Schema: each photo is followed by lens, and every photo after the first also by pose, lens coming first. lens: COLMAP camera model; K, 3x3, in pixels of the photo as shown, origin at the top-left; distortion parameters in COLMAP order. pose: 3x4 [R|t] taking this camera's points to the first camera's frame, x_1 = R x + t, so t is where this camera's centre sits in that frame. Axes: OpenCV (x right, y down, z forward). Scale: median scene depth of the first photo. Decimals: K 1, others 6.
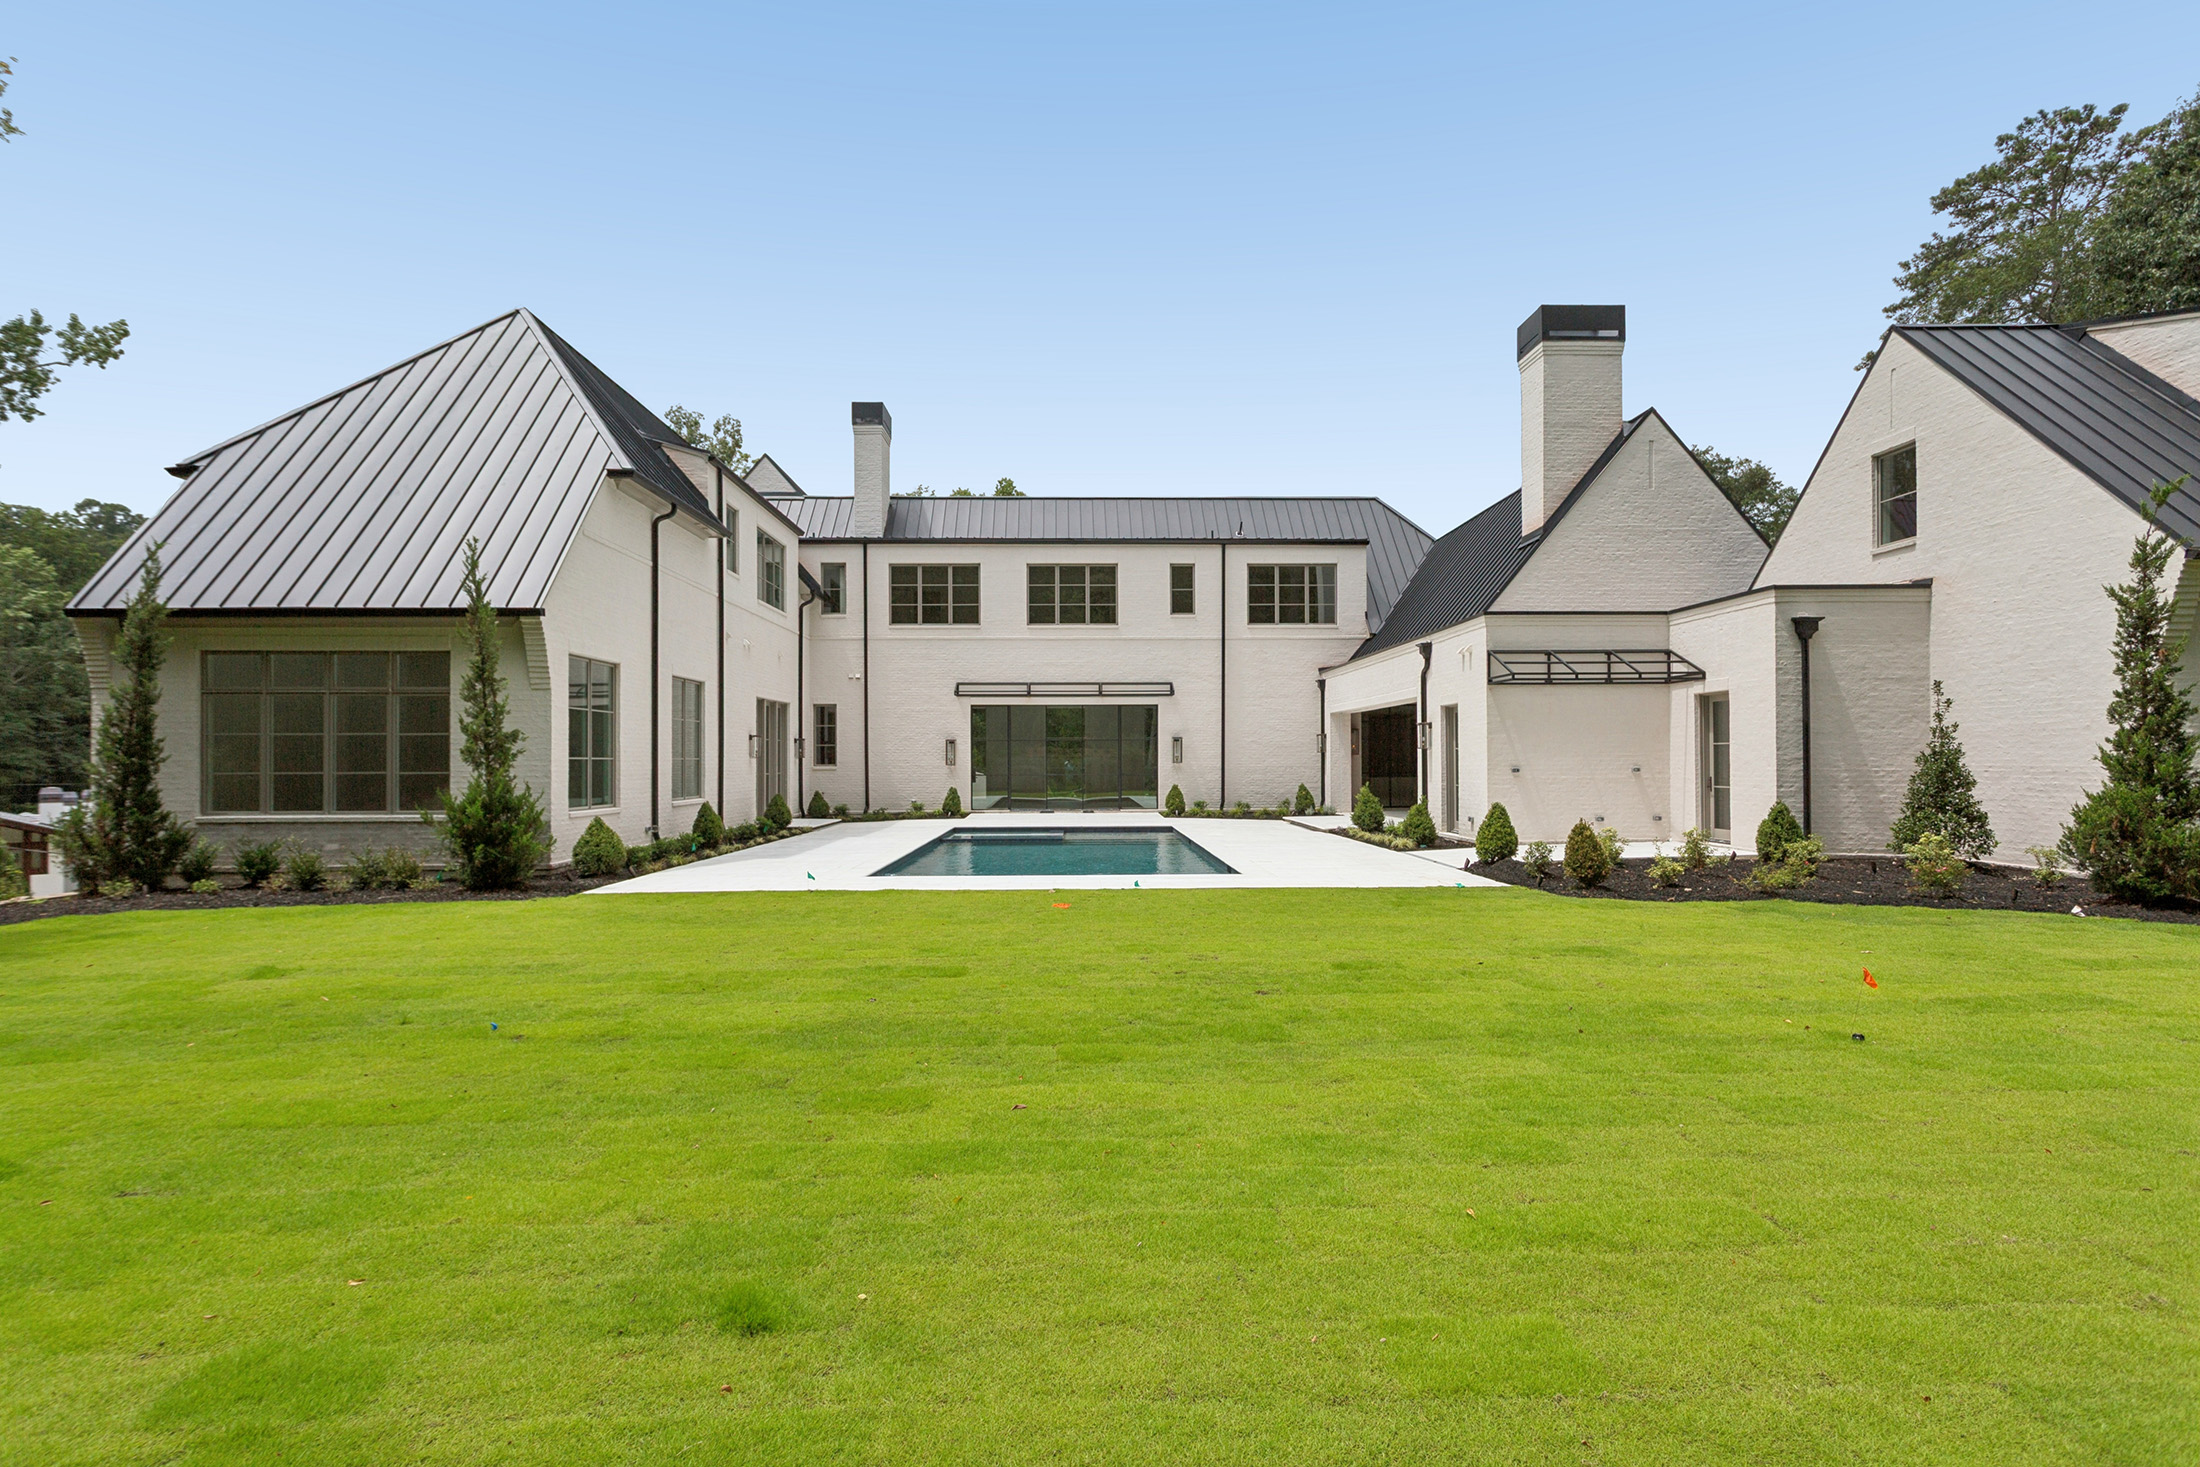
lens RADIAL K [[1063.2, 0, 1098.6], [0, 1063.2, 738.4], [0, 0, 1]] dist [-0.000612, 0.000003]
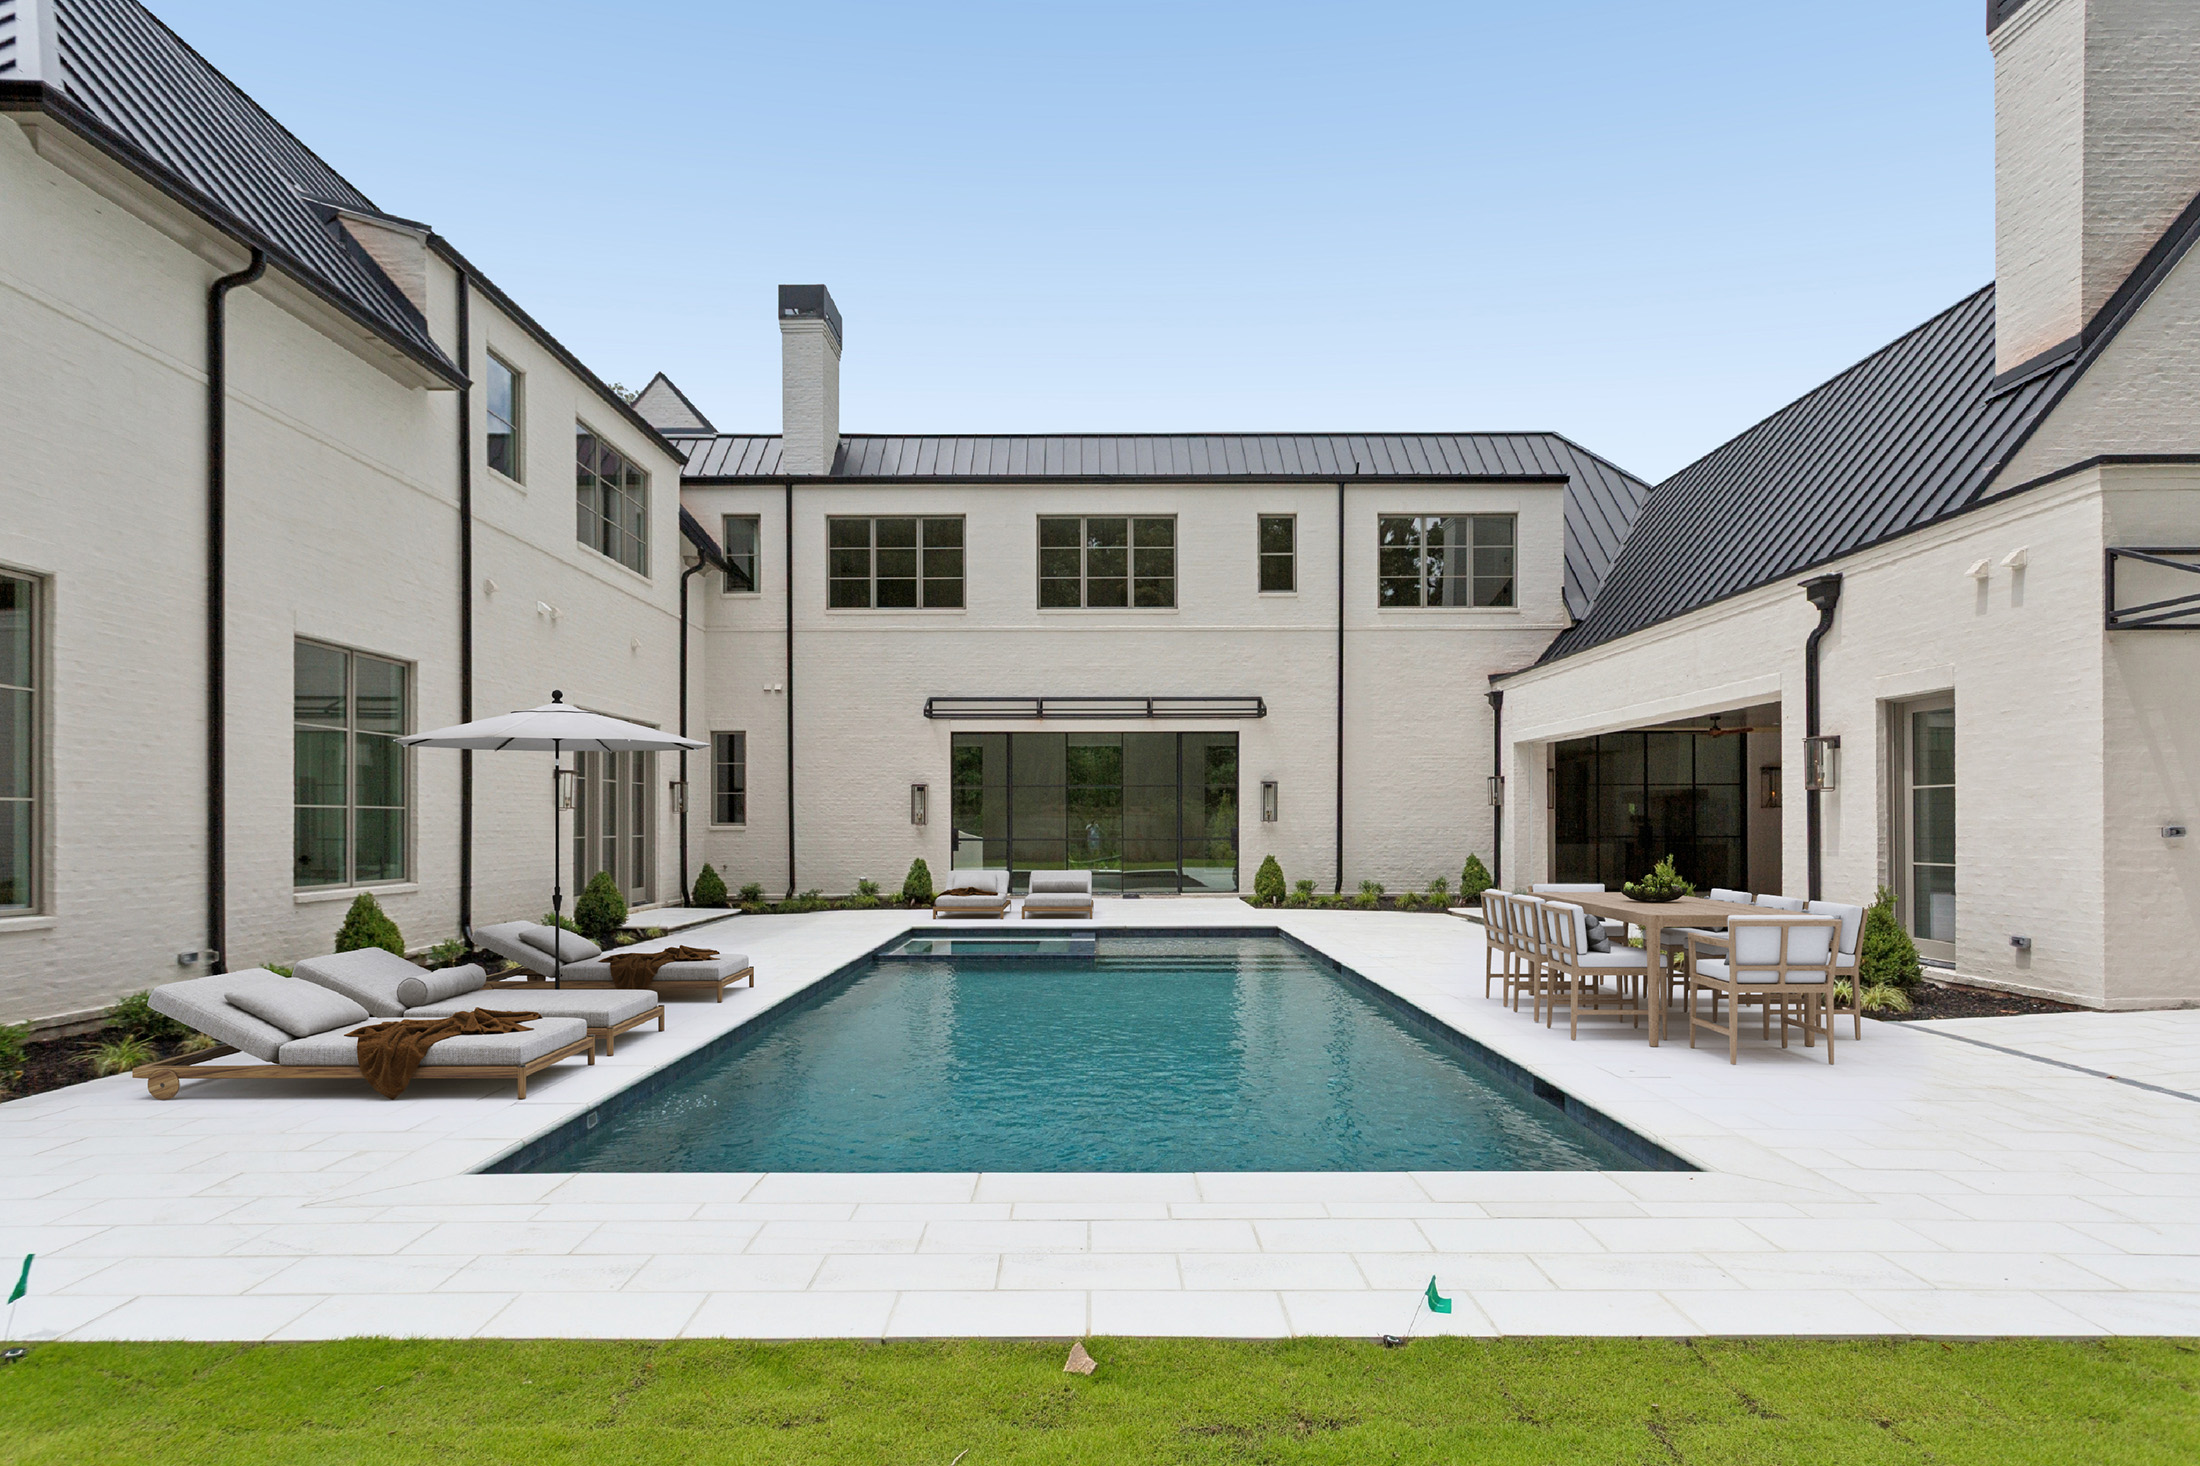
lens RADIAL K [[1063.2, 0, 1142.7], [0, 1063.2, 814.4], [0, 0, 1]] dist [-0.000612, 0.000003]
pose [[0.999811, 0.002195, 0.019304, -0.015440], [-0.002406, 0.999938, 0.010873, 0.011716], [-0.019279, -0.010917, 0.999755, 0.351193]]
